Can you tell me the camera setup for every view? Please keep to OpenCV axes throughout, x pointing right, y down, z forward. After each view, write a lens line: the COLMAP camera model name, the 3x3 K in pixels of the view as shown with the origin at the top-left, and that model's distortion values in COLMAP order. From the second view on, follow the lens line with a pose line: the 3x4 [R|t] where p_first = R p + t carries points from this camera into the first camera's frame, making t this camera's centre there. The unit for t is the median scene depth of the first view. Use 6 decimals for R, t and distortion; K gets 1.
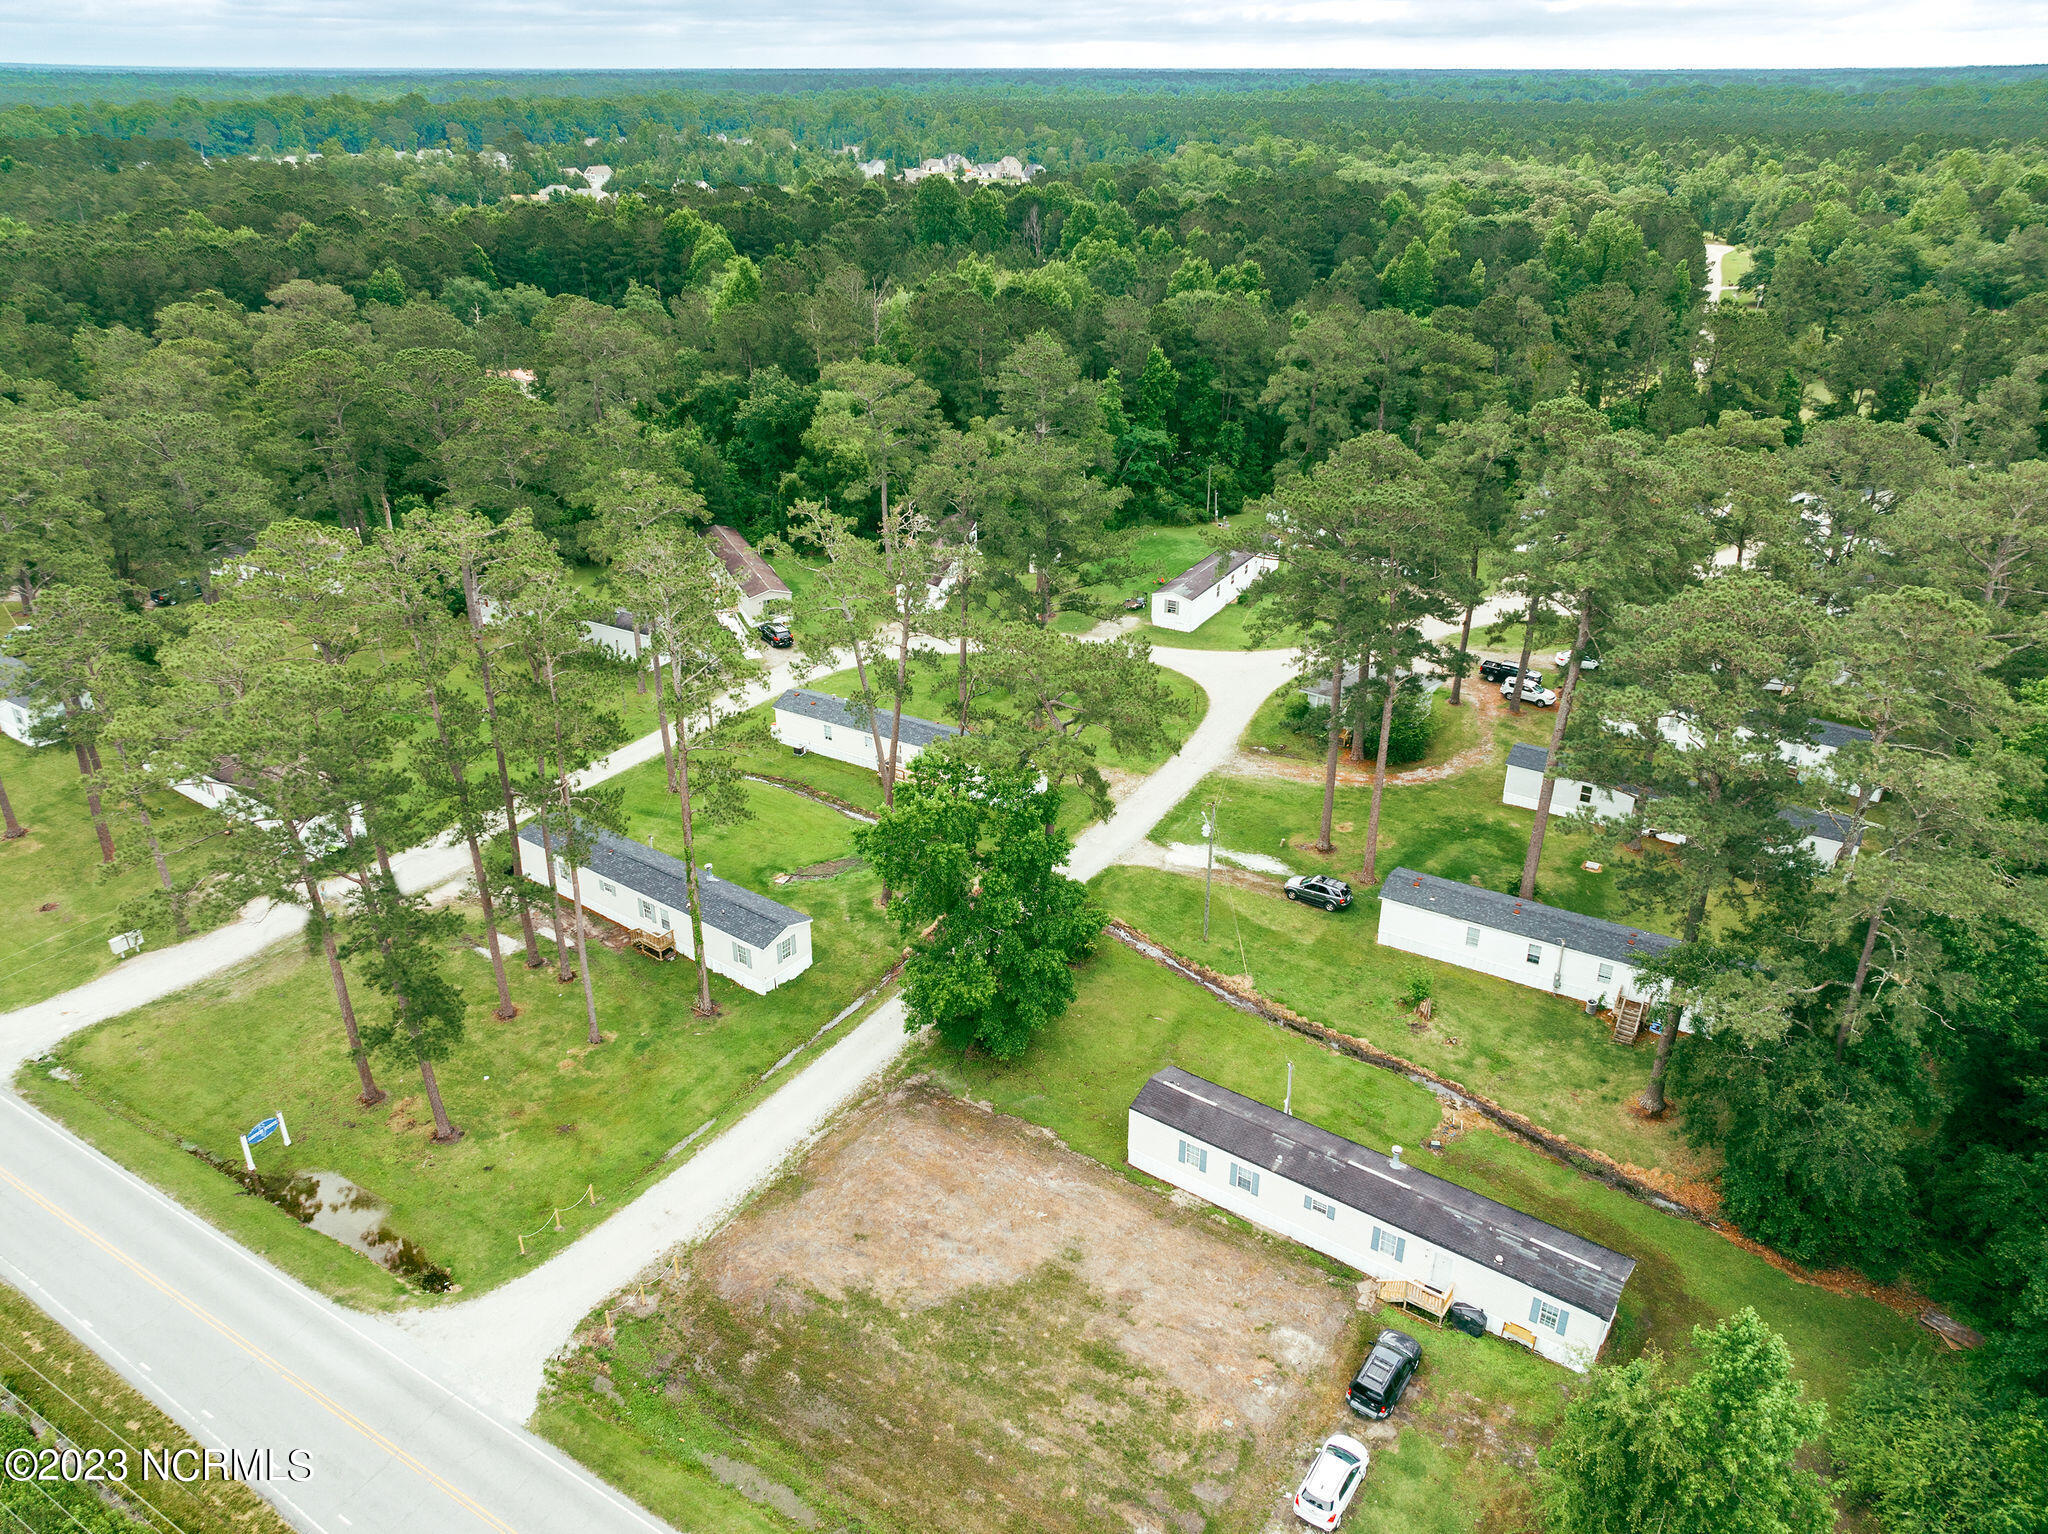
lens RADIAL K [[1425.0, 0, 1025.1], [0, 1425.0, 780.2], [0, 0, 1]] dist [-0.016546, 0.024944]
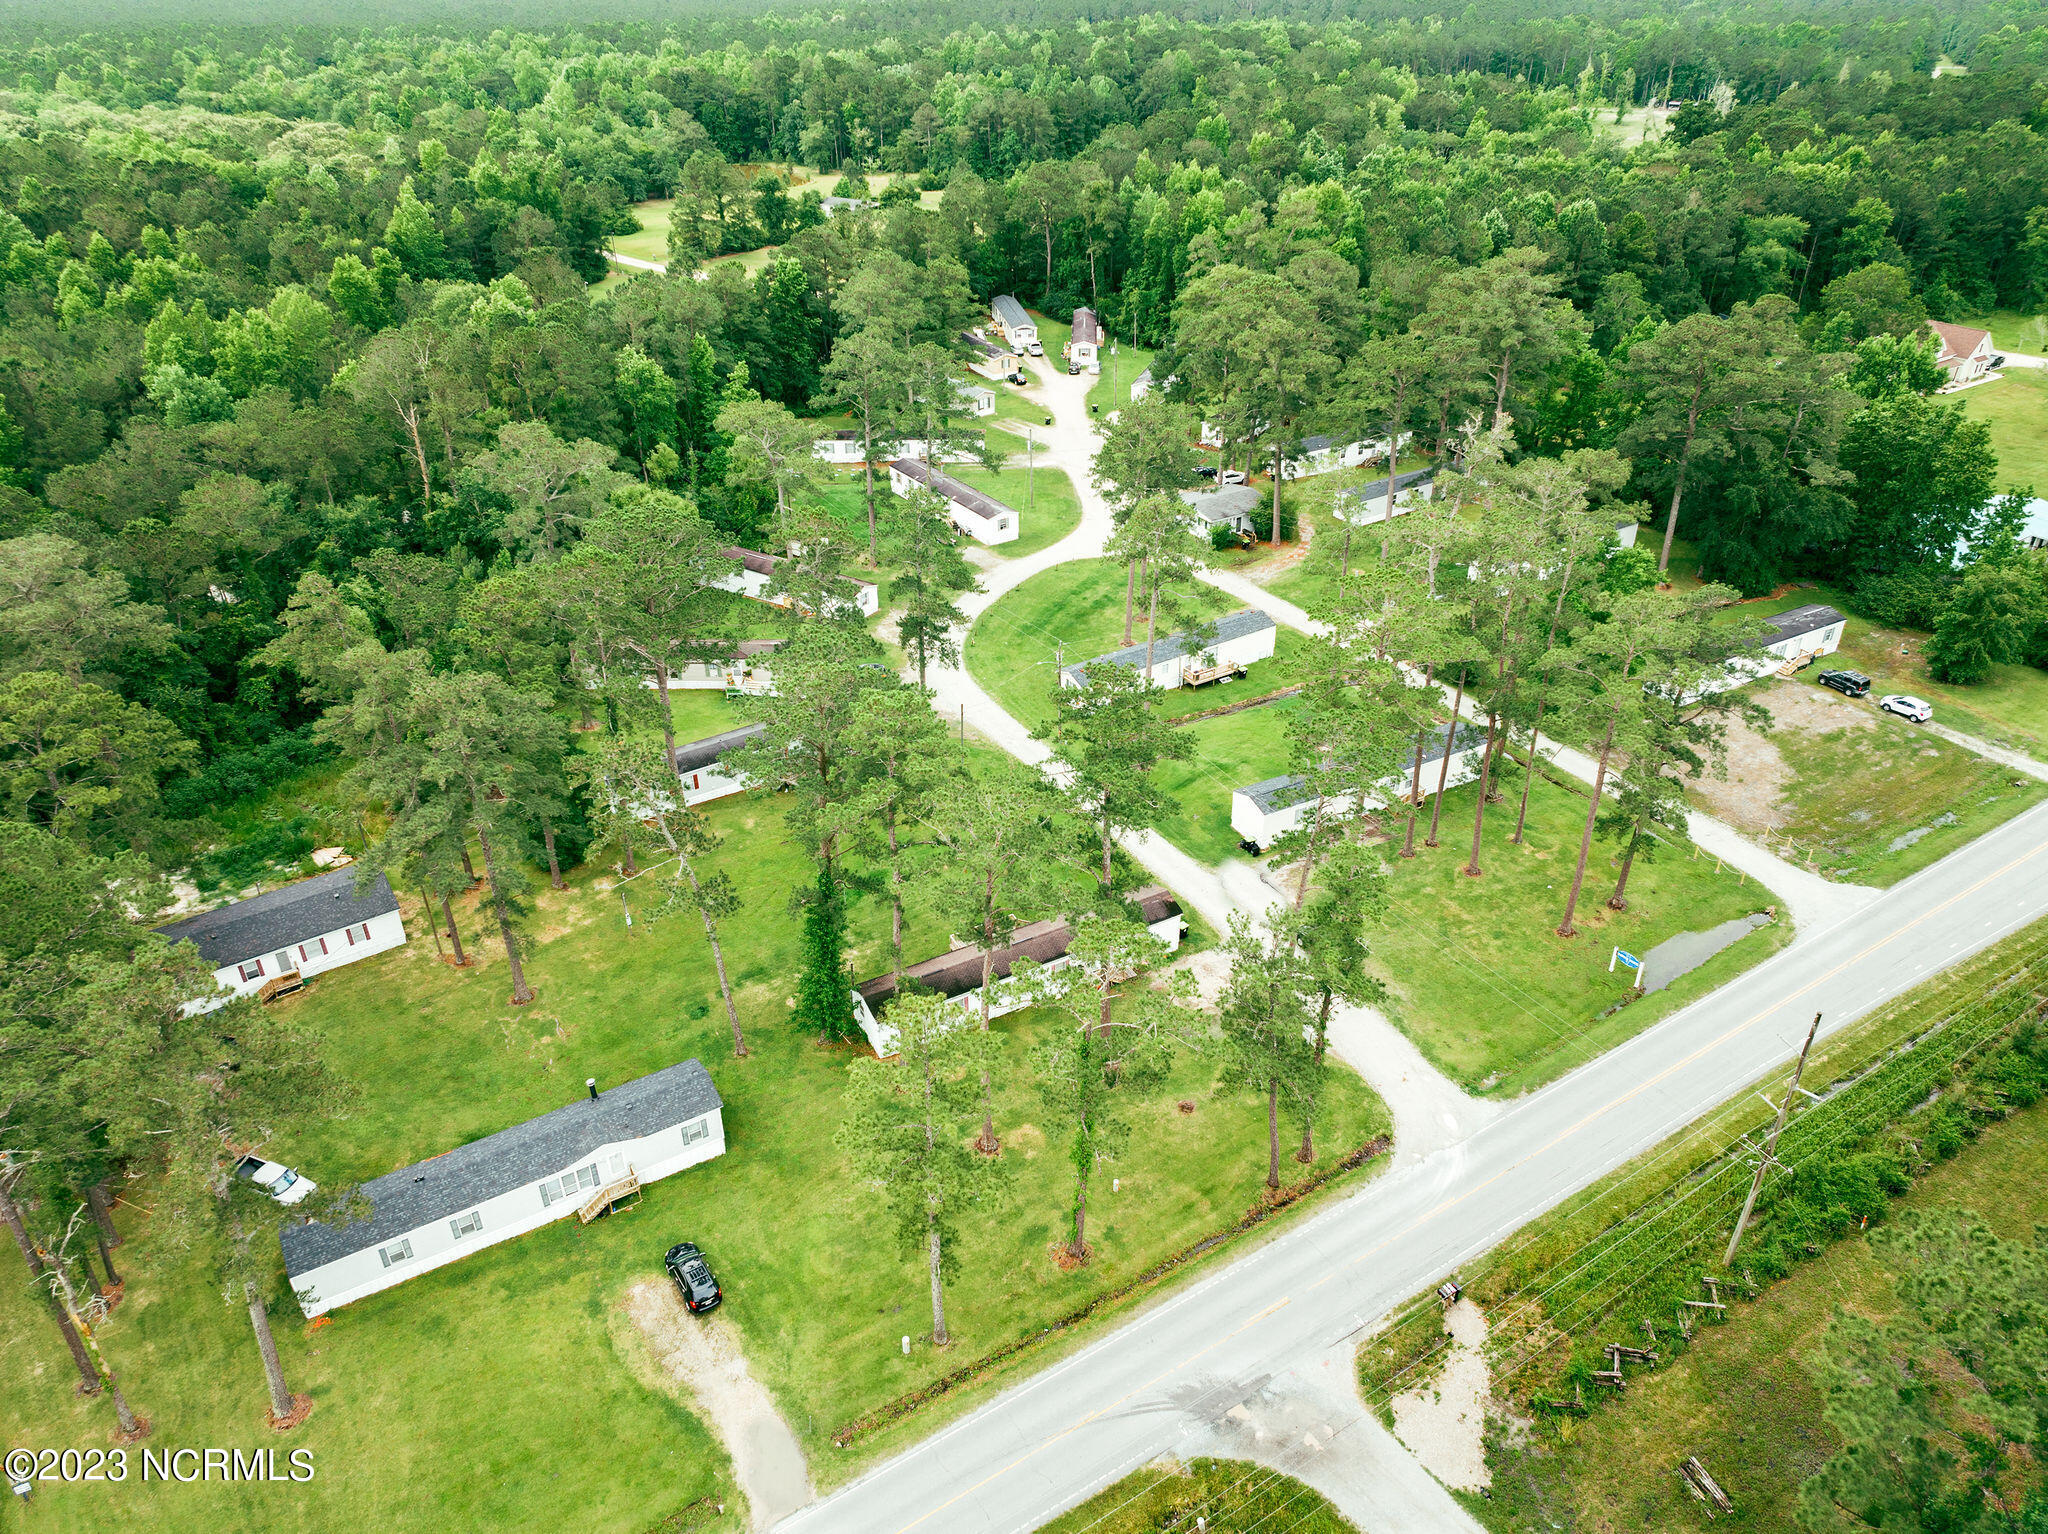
lens RADIAL K [[1425.0, 0, 1027.8], [0, 1425.0, 774.6], [0, 0, 1]] dist [-0.016546, 0.024944]
pose [[0.432730, -0.464413, 0.772700, -1.610423], [0.419191, 0.862465, 0.283607, -0.484120], [-0.798138, 0.201183, 0.567892, 0.602794]]
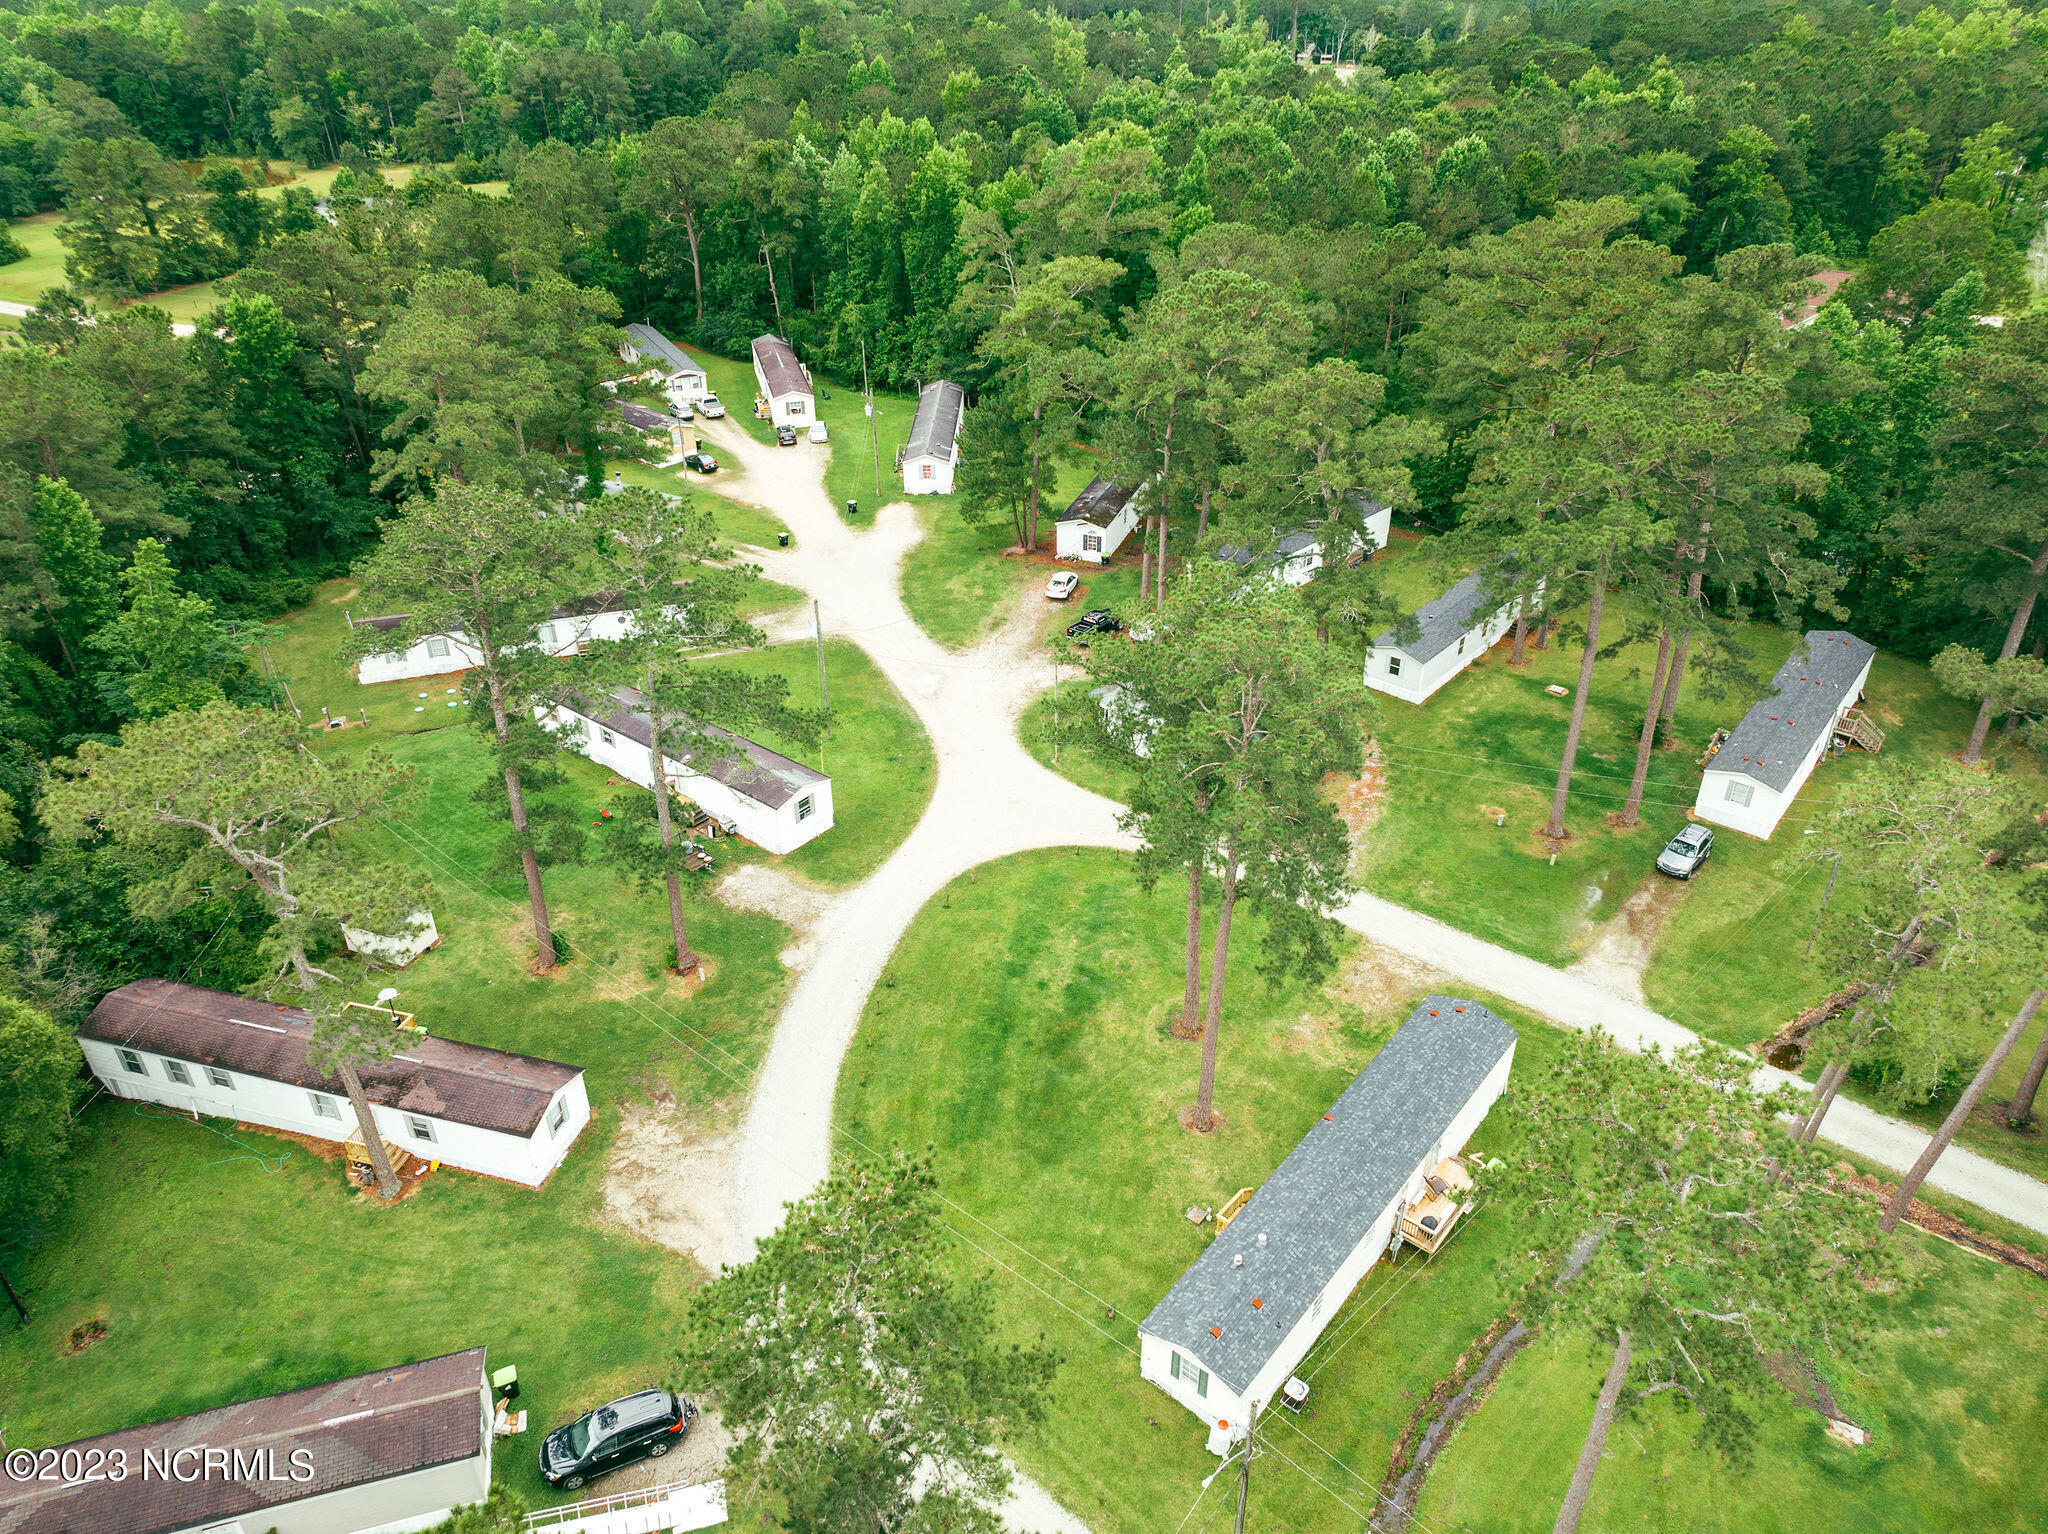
lens RADIAL K [[1425.0, 0, 1034.2], [0, 1425.0, 767.1], [0, 0, 1]] dist [-0.016546, 0.024944]
pose [[0.141591, -0.508753, 0.849190, -0.658966], [0.457420, 0.794385, 0.399650, -0.583441], [-0.877906, 0.331849, 0.345191, 1.244641]]
